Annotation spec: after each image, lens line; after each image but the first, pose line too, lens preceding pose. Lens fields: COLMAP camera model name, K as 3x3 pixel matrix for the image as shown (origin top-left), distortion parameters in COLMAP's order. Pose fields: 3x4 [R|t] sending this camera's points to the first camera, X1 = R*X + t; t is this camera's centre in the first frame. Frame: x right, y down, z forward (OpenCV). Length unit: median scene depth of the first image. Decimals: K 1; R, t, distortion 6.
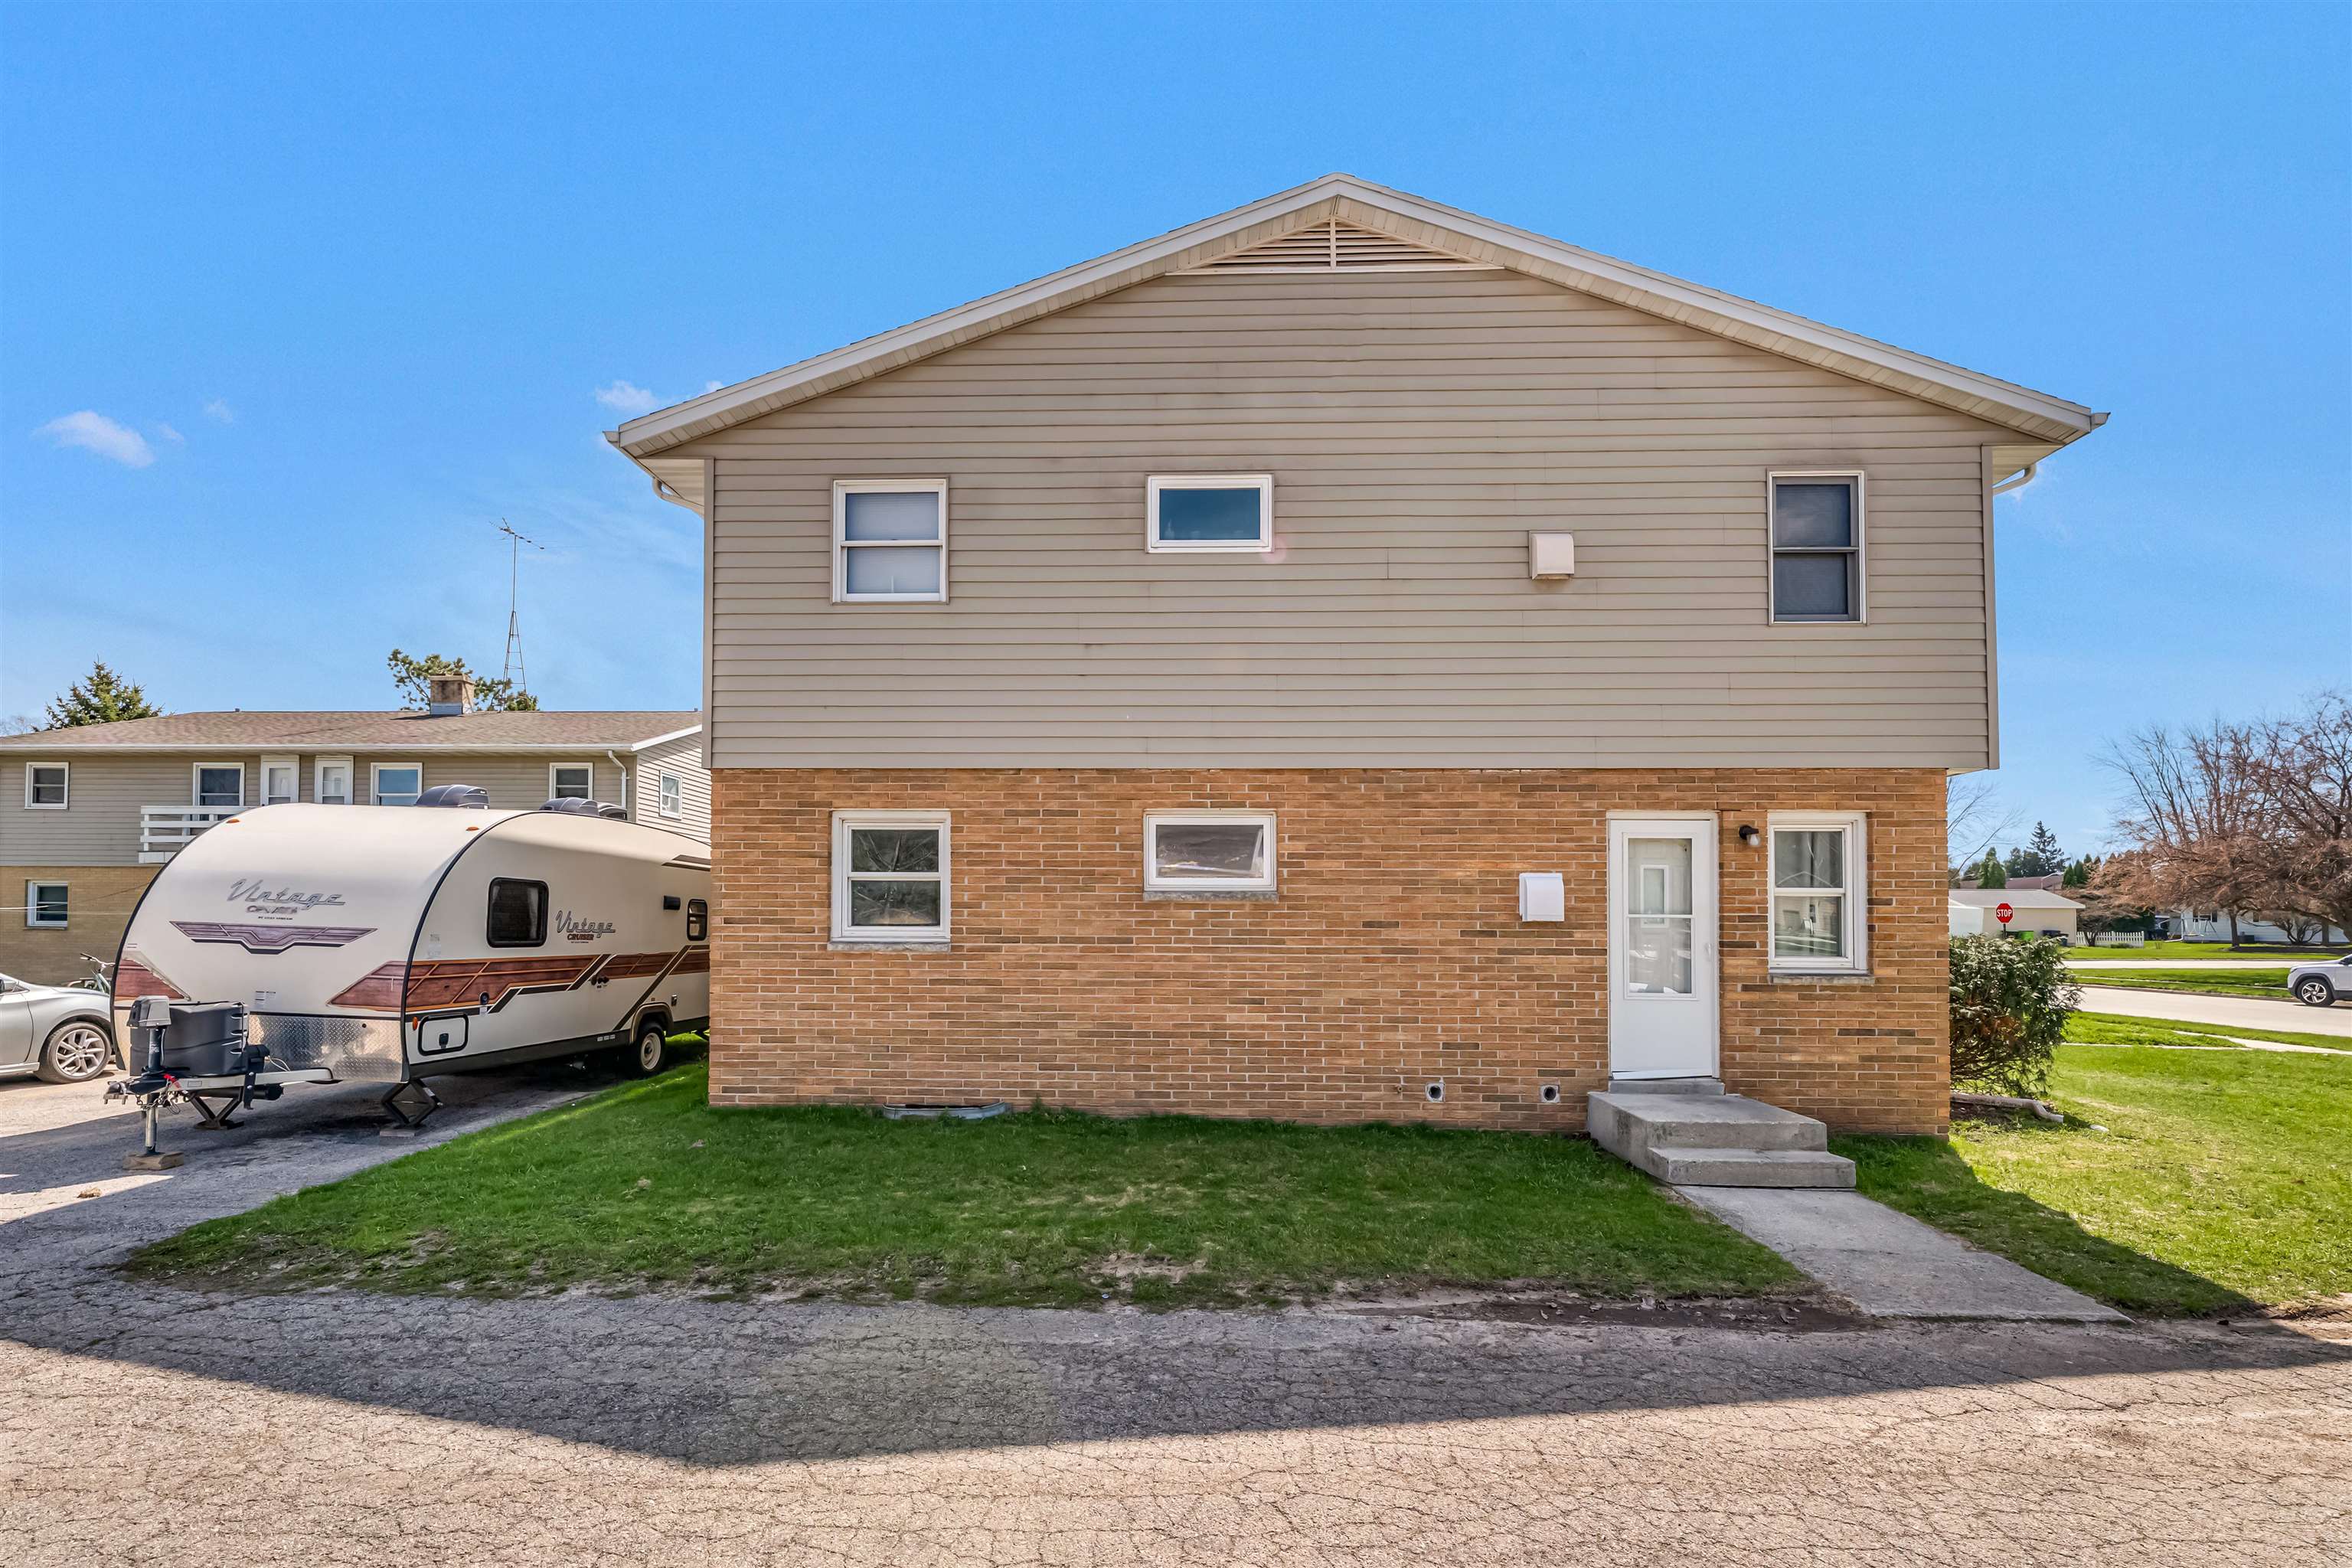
lens RADIAL K [[1031.5, 0, 1174.5], [0, 1031.5, 899.9], [0, 0, 1]] dist [-0.001062, 0.000407]
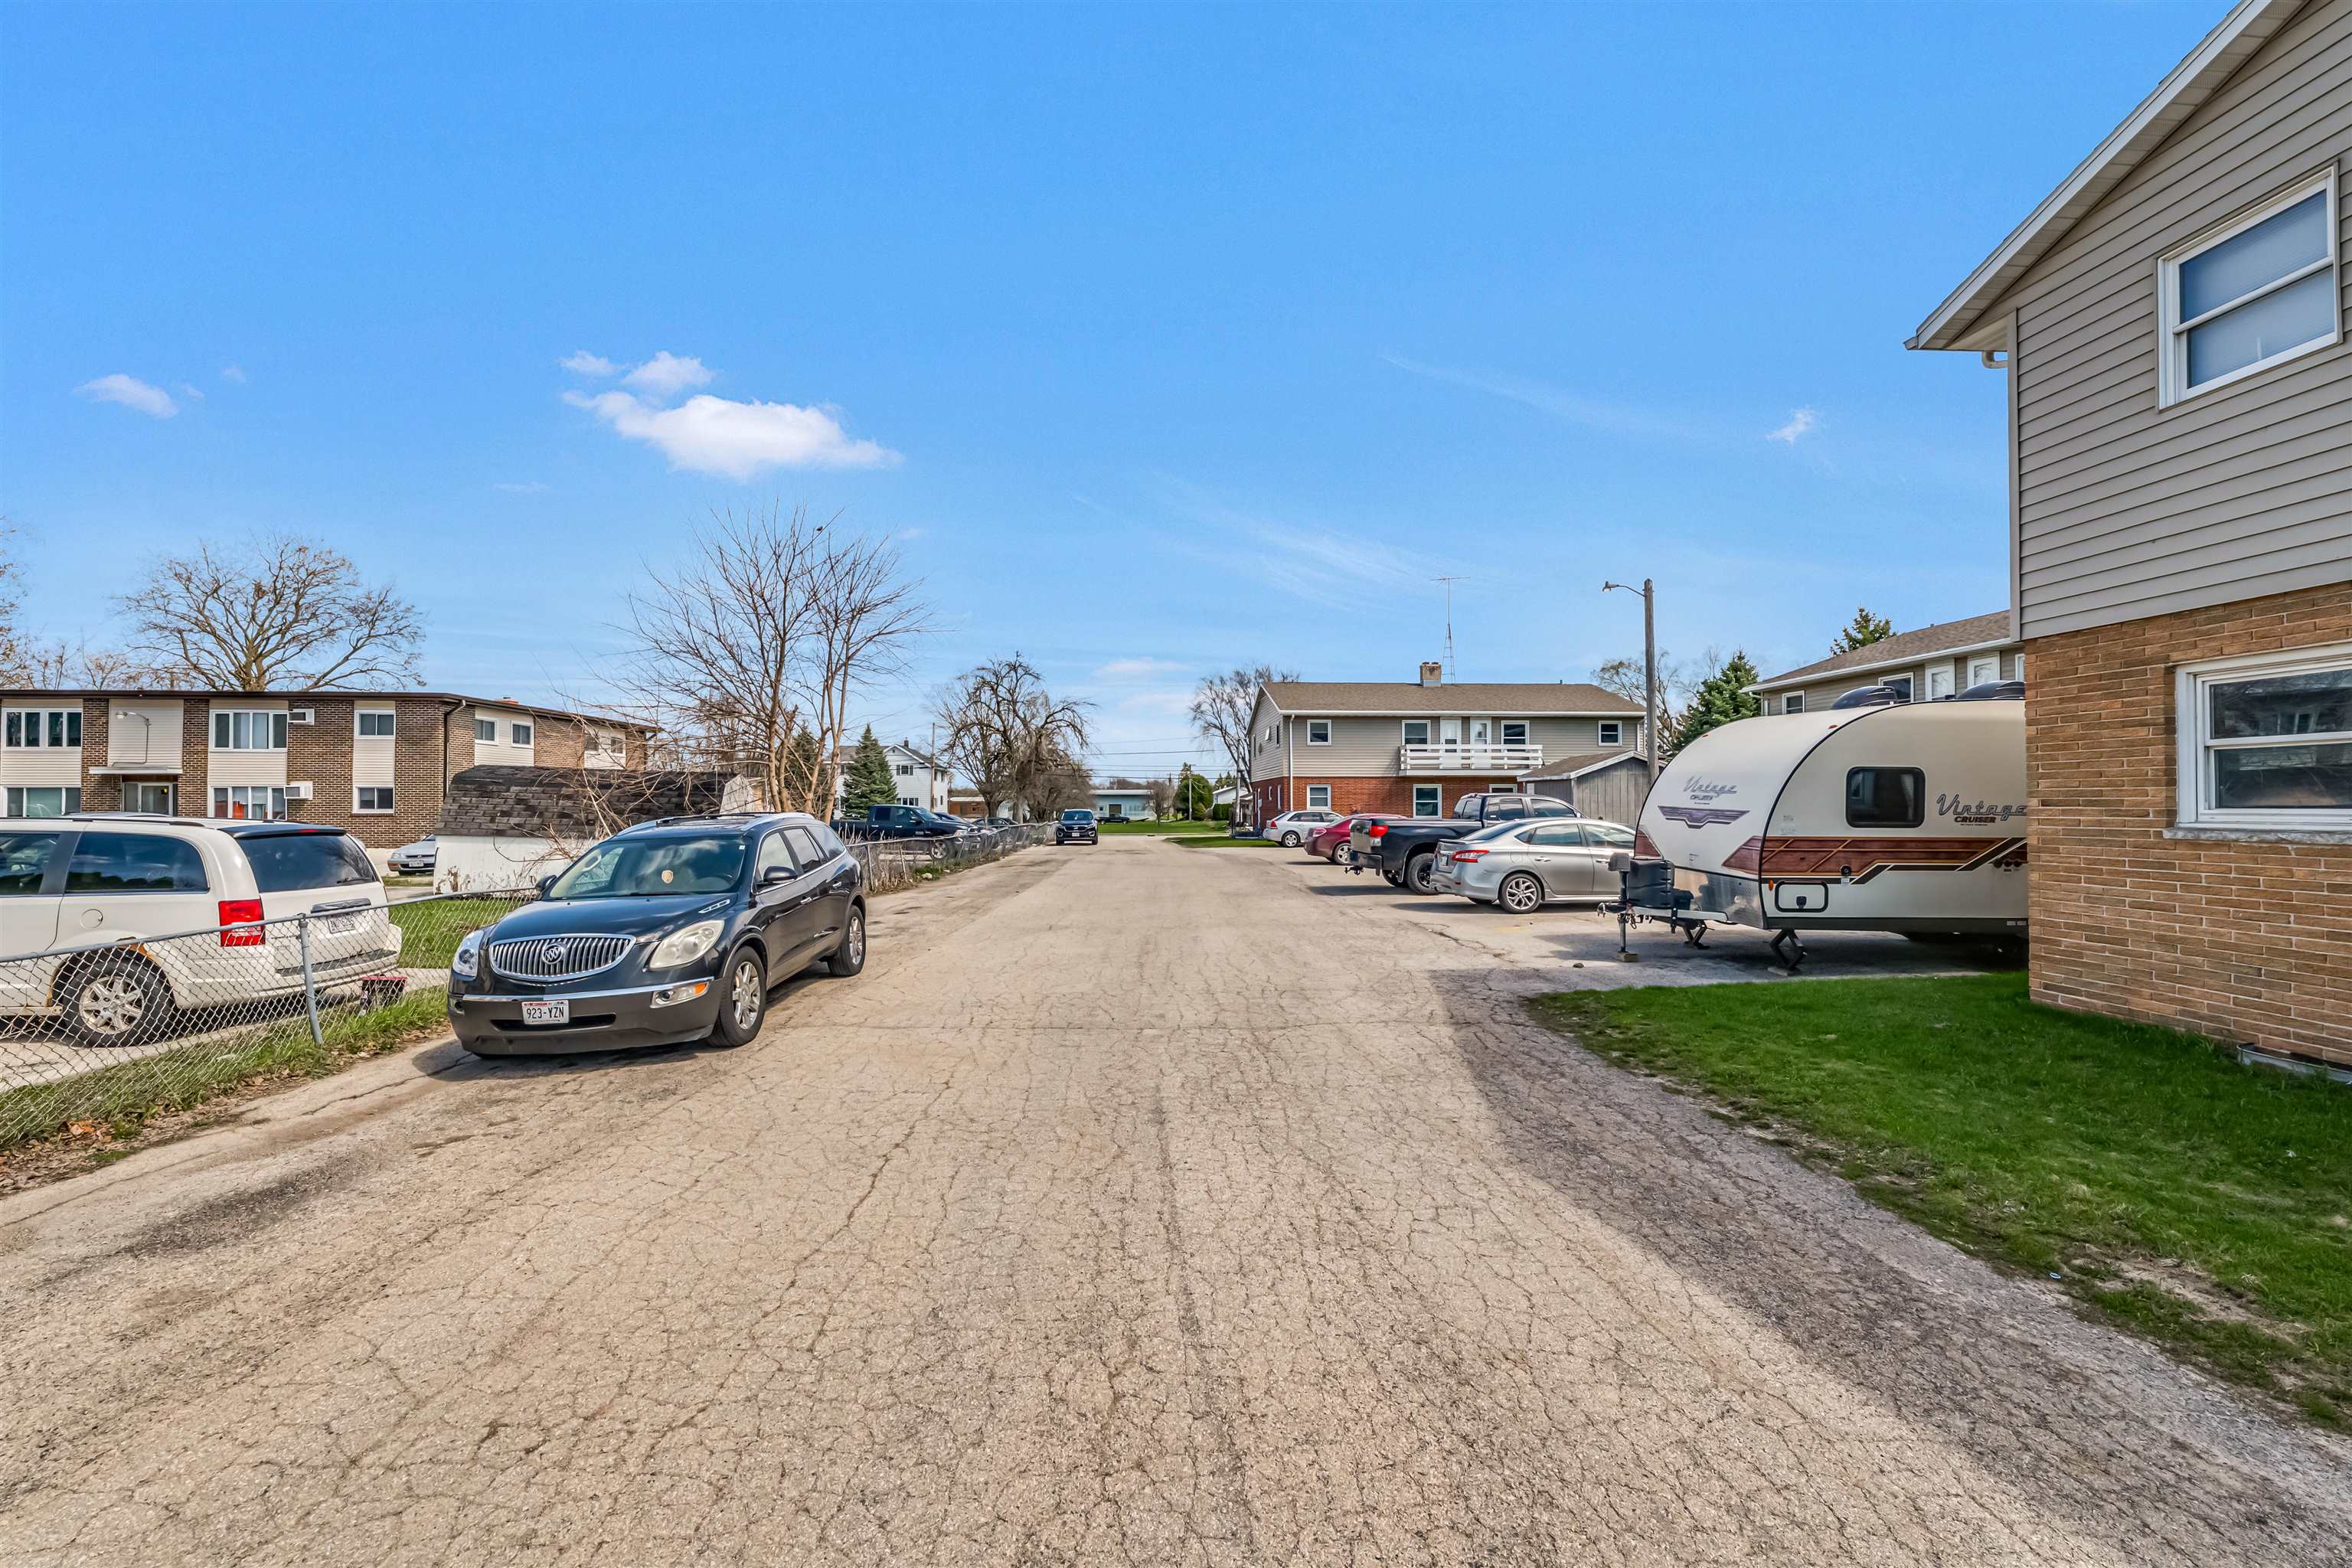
lens RADIAL K [[970.6, 0, 1173.2], [0, 970.6, 793.3], [0, 0, 1]] dist [-0.003216, -0.000588]
pose [[0.066867, -0.016305, -0.997629, 0.375235], [0.025159, 0.999576, -0.014651, 0.004647], [0.997445, -0.024120, 0.067249, 0.167839]]
